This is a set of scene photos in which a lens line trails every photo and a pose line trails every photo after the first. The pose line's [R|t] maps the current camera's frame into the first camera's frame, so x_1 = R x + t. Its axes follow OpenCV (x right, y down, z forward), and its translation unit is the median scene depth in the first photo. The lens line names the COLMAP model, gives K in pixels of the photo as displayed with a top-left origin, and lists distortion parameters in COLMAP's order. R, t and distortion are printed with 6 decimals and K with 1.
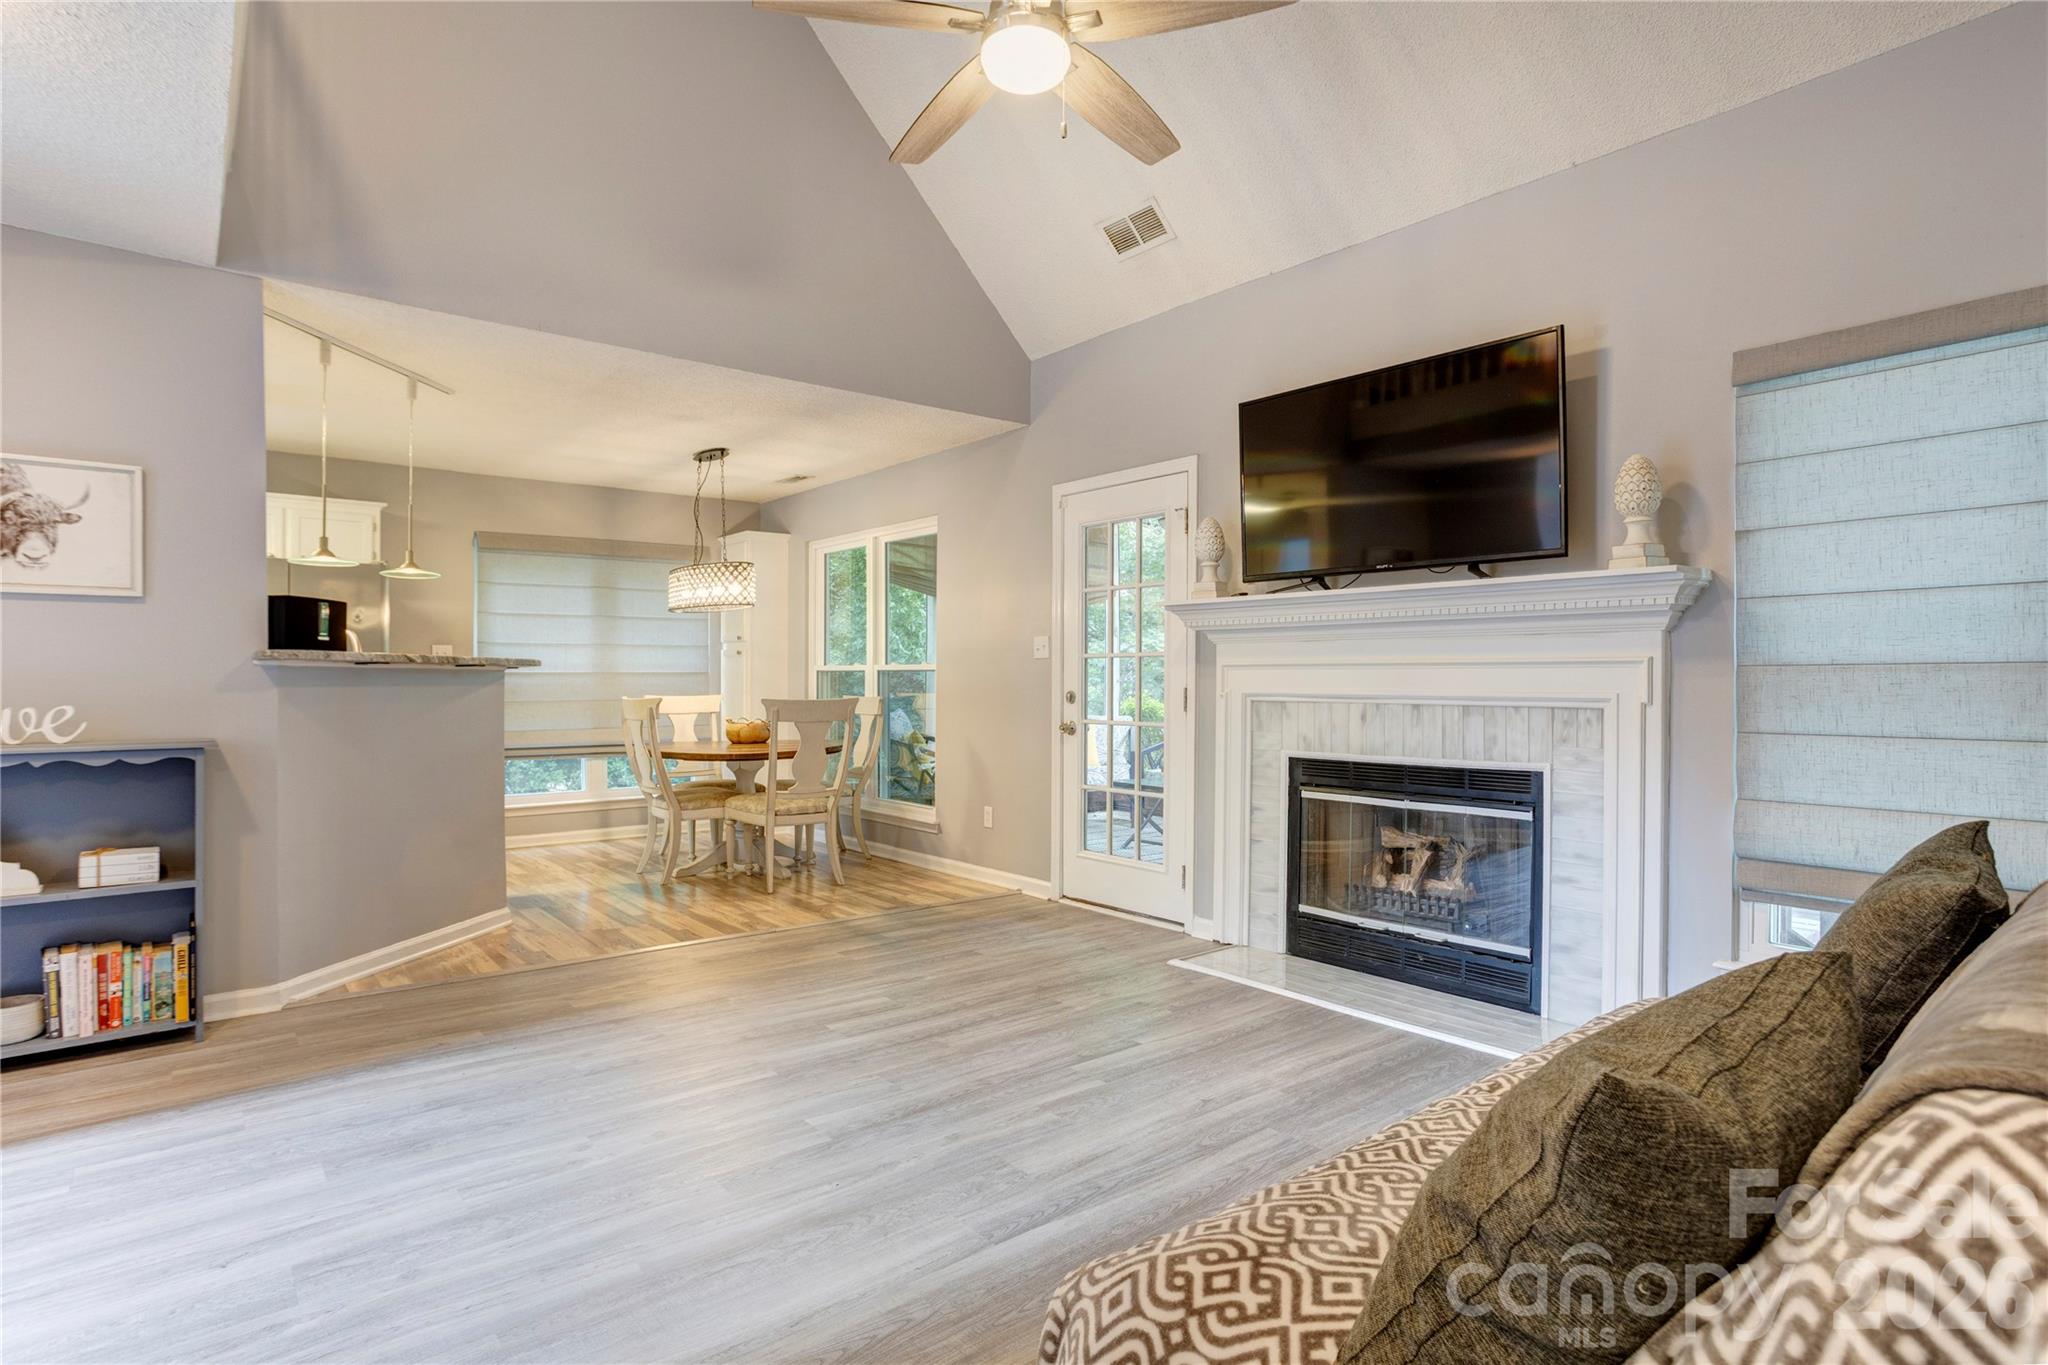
lens RADIAL K [[1021.8, 0, 868.7], [0, 1021.8, 681.6], [0, 0, 1]] dist [-0.042522, 0.003122]
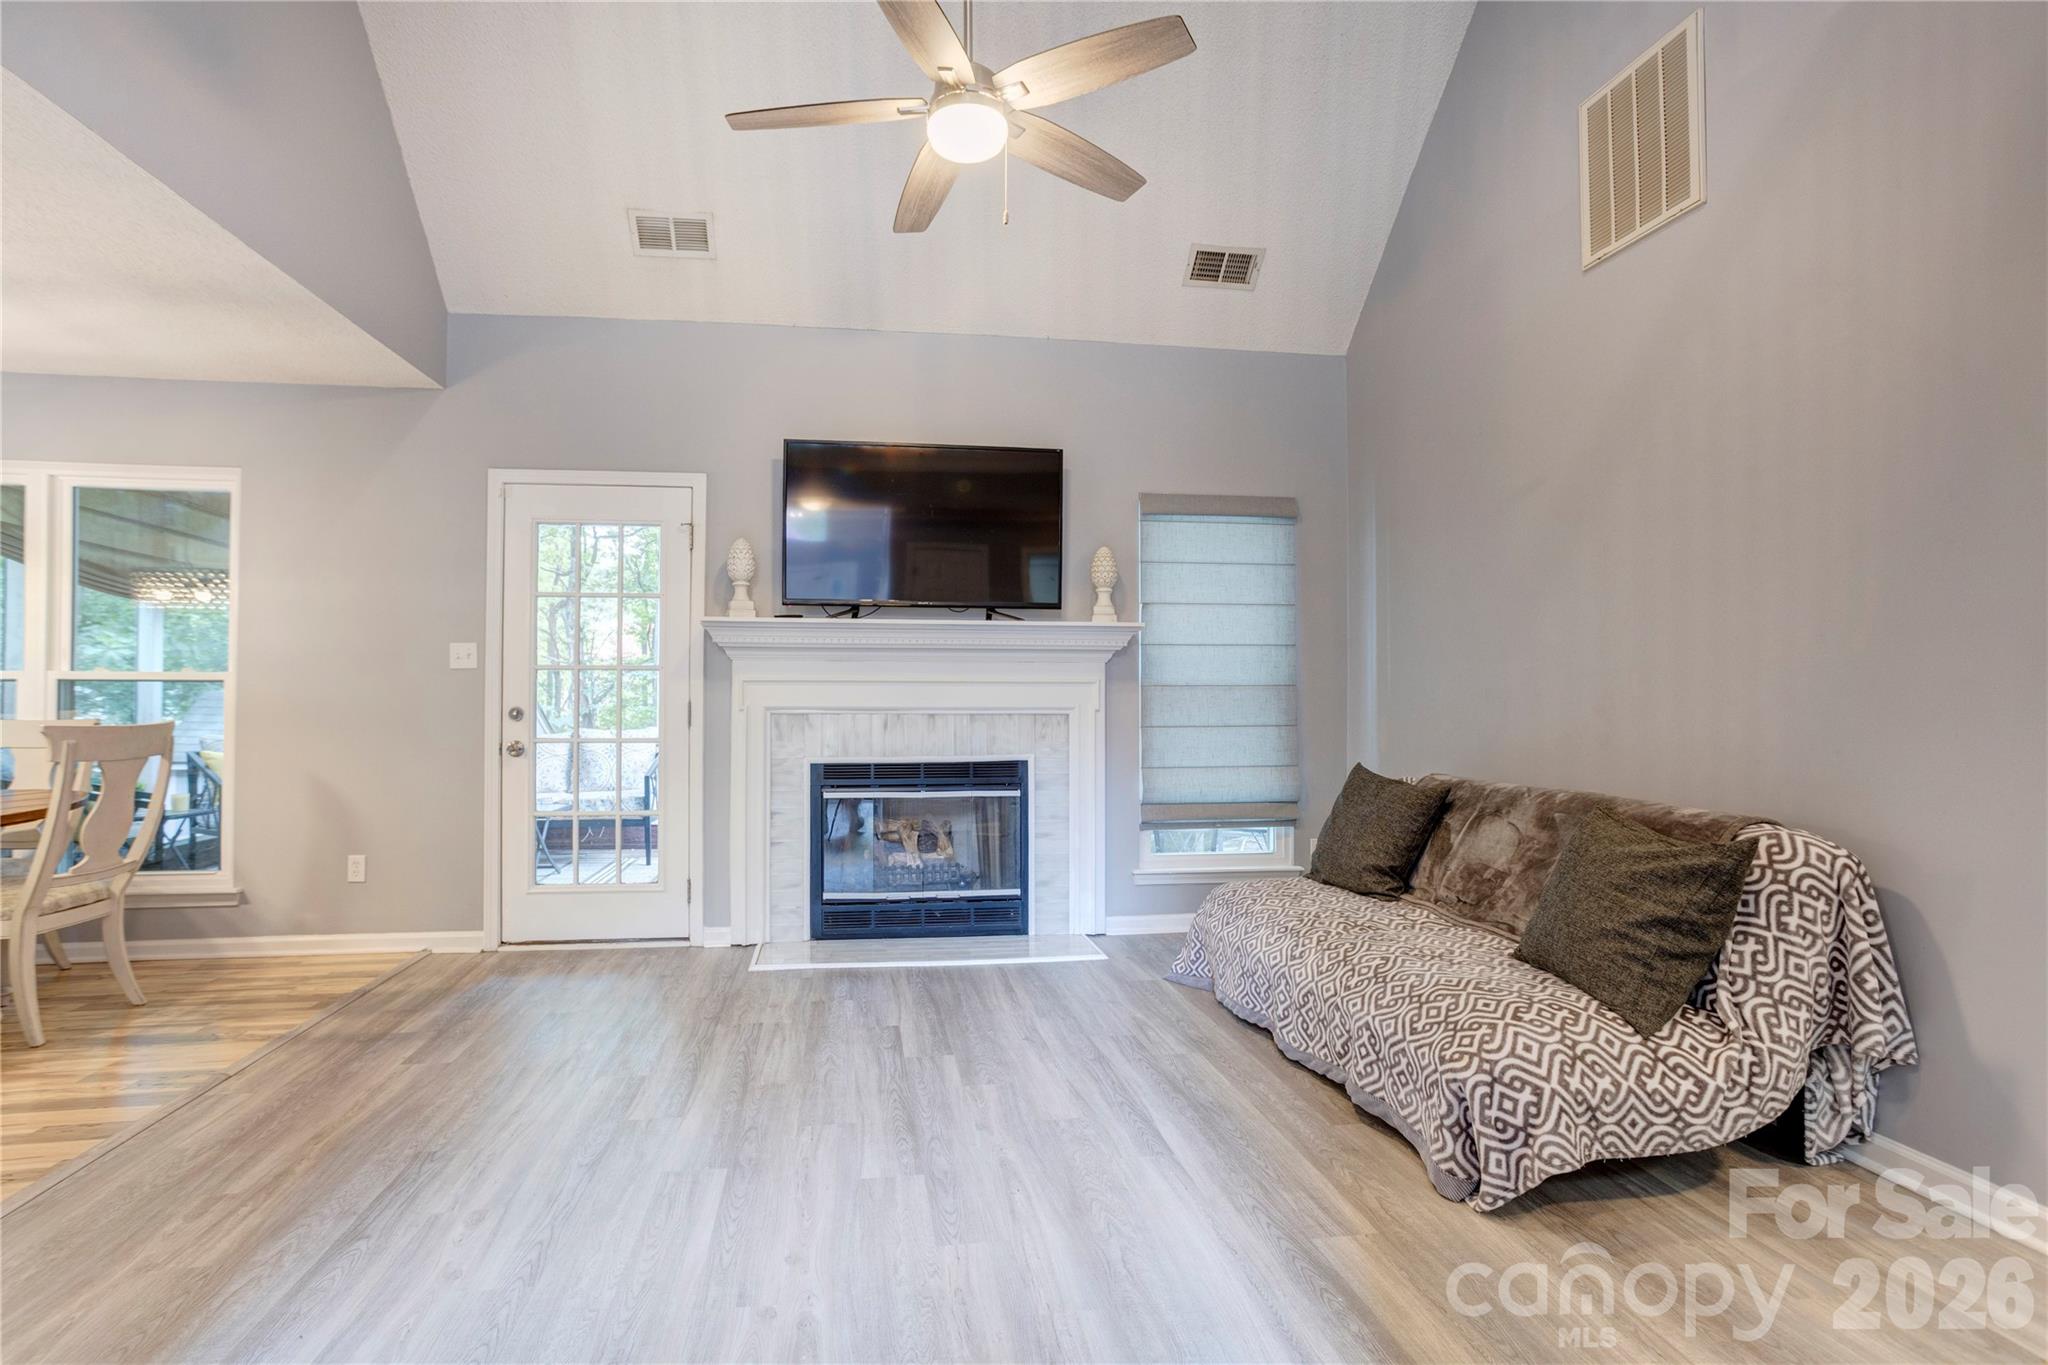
lens RADIAL K [[1038.3, 0, 1025.9], [0, 1038.3, 683.5], [0, 0, 1]] dist [-0.042713, 0.013583]
pose [[0.463498, 0.006714, 0.886072, -0.551846], [0.001172, 0.999966, -0.008189, -0.004737], [-0.886097, 0.004834, 0.463475, 0.292821]]
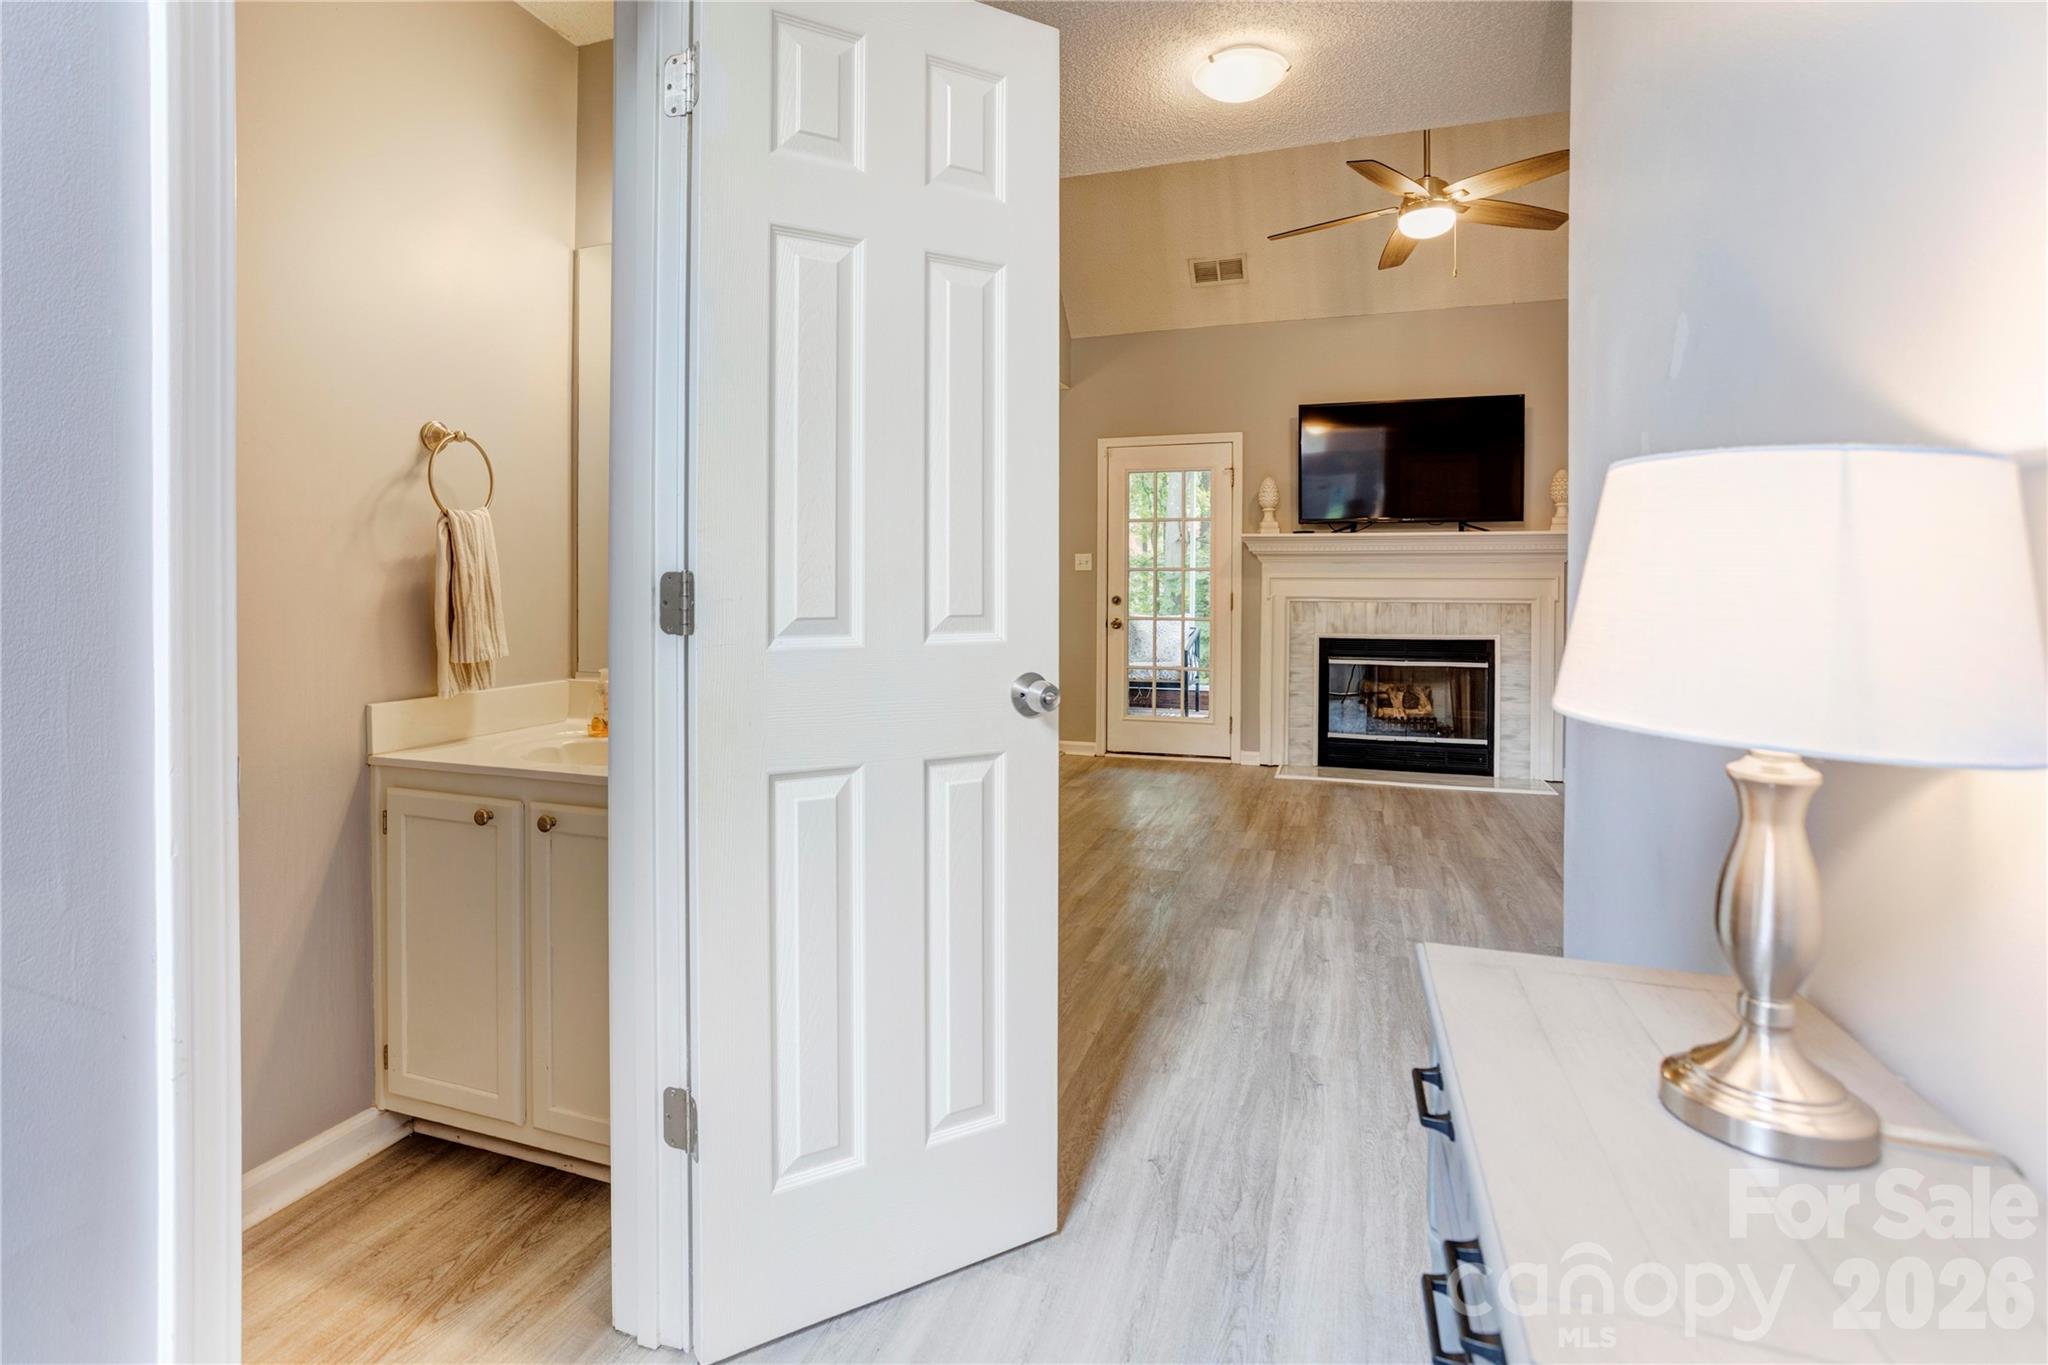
lens RADIAL K [[1038.3, 0, 942.1], [0, 1038.3, 589.9], [0, 0, 1]] dist [-0.042713, 0.013583]
pose [[0.855677, -0.006490, 0.517470, -1.001297], [0.002190, 0.999958, 0.008920, -0.015791], [-0.517506, -0.006499, 0.855655, -0.051130]]
